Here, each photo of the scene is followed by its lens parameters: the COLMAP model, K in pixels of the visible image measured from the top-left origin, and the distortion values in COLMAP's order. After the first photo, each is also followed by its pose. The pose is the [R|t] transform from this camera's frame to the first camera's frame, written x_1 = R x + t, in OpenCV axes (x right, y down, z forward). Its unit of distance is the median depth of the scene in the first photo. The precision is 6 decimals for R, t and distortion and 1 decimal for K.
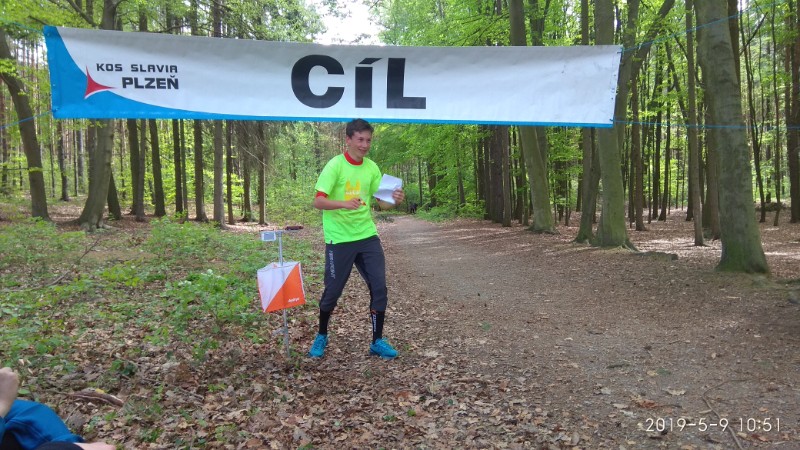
lens RADIAL K [[583.7, 0, 376.1], [0, 583.7, 310.1], [0, 0, 1]] dist [-0.004171, -0.061980]
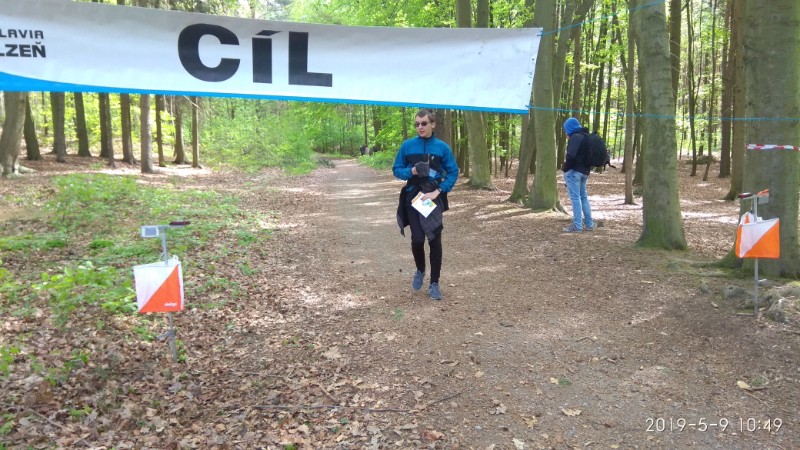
lens RADIAL K [[583.7, 0, 376.1], [0, 583.7, 310.1], [0, 0, 1]] dist [-0.004171, -0.061980]
pose [[0.994755, 0.009257, 0.101863, 0.063864], [-0.018551, 0.995708, 0.090676, -0.080920], [-0.100586, -0.092090, 0.990657, 0.055797]]
